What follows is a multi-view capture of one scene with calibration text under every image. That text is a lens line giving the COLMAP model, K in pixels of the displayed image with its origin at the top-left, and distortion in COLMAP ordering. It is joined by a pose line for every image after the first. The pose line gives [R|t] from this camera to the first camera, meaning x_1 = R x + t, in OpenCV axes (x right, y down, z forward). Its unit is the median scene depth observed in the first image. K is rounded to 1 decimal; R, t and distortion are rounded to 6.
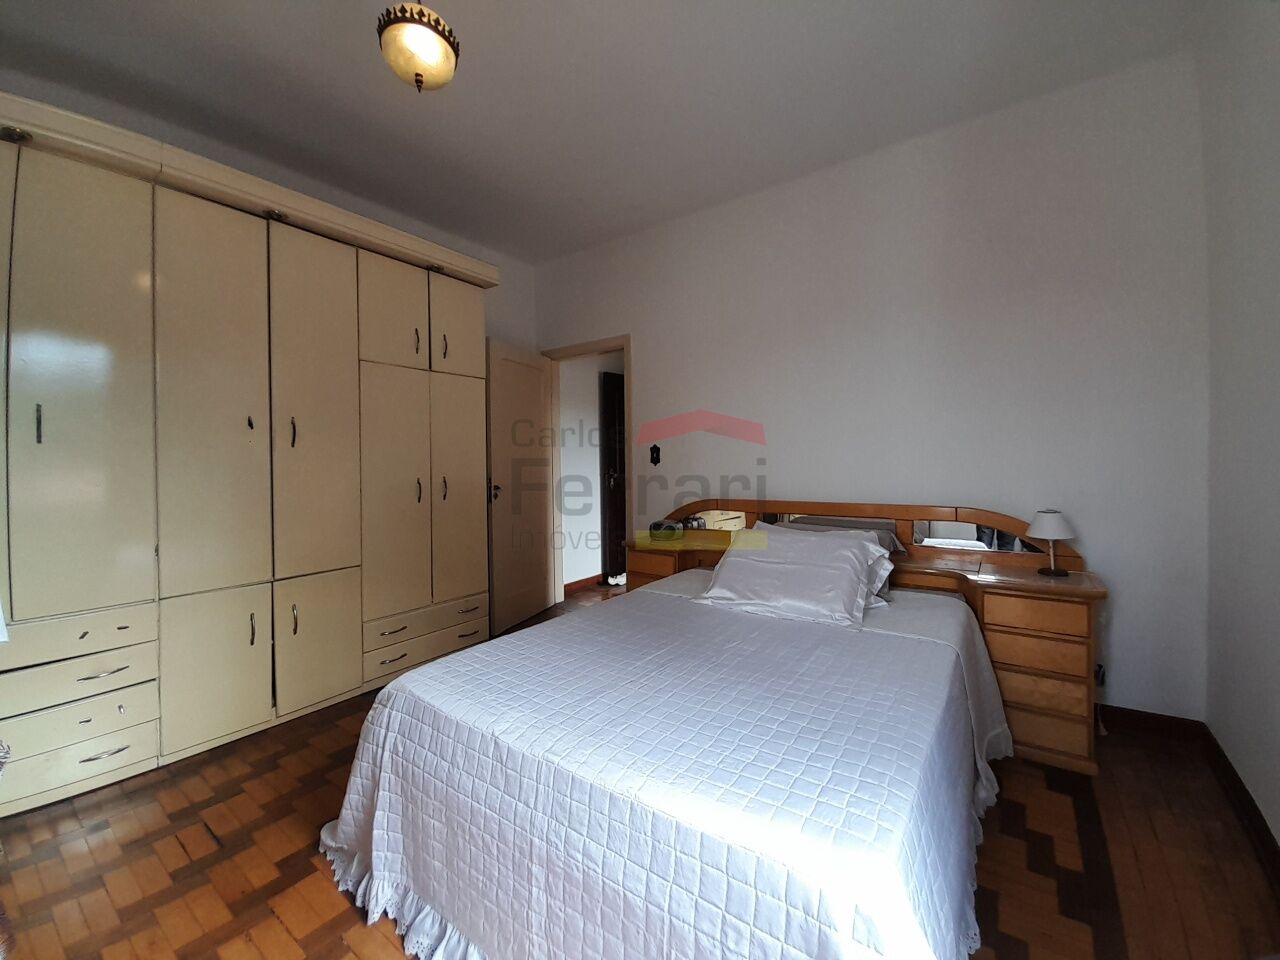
lens RADIAL K [[502.2, 0, 652.8], [0, 502.2, 465.7], [0, 0, 1]] dist [0.023138, -0.017308]
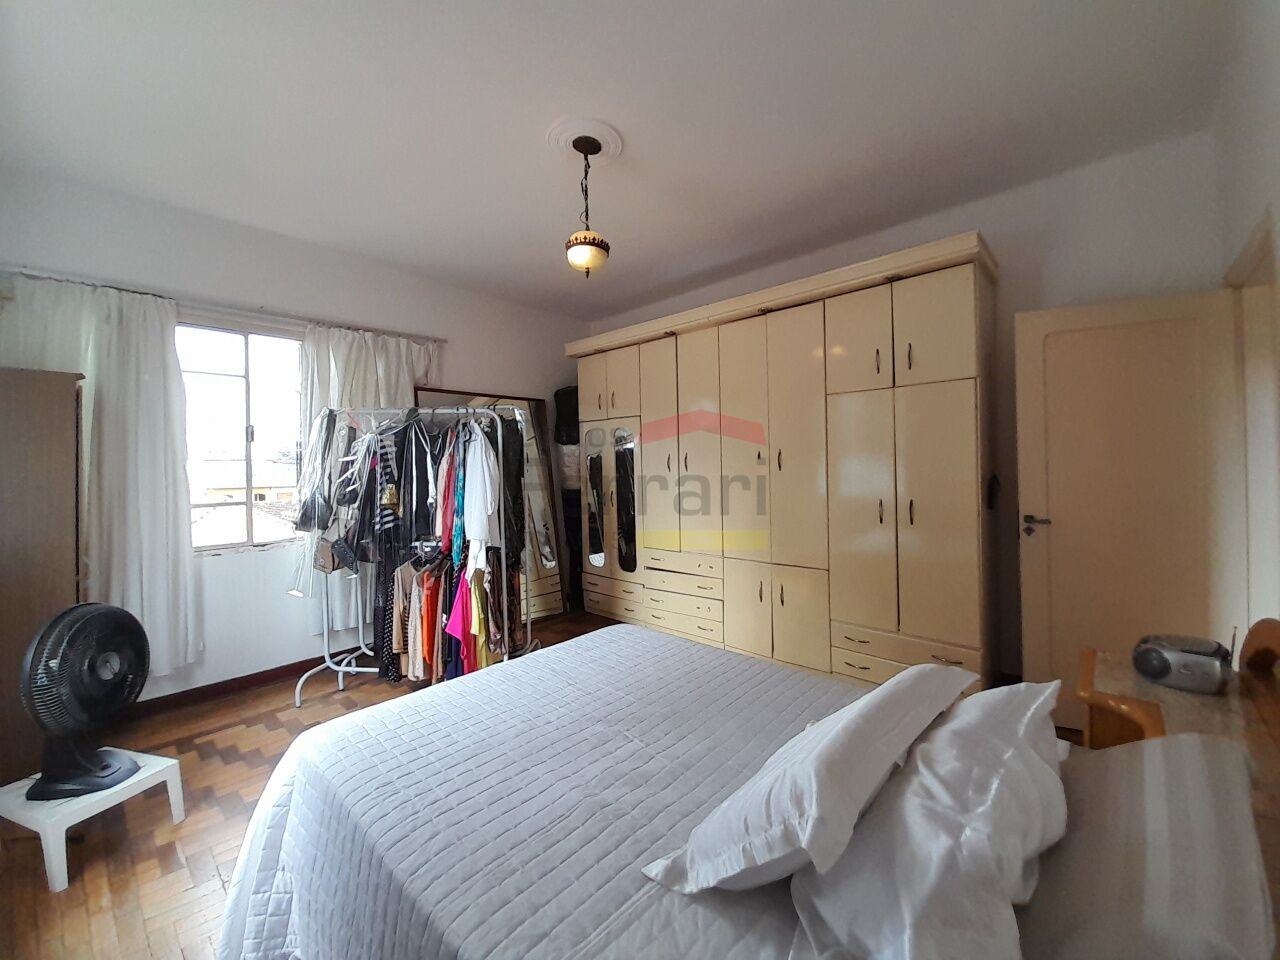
lens RADIAL K [[502.2, 0, 652.8], [0, 502.2, 465.7], [0, 0, 1]] dist [0.023138, -0.017308]
pose [[-0.118016, 0.013925, -0.992914, 0.774984], [0.014365, 0.999821, 0.012315, -0.081561], [0.992908, -0.012810, -0.118195, 0.909011]]
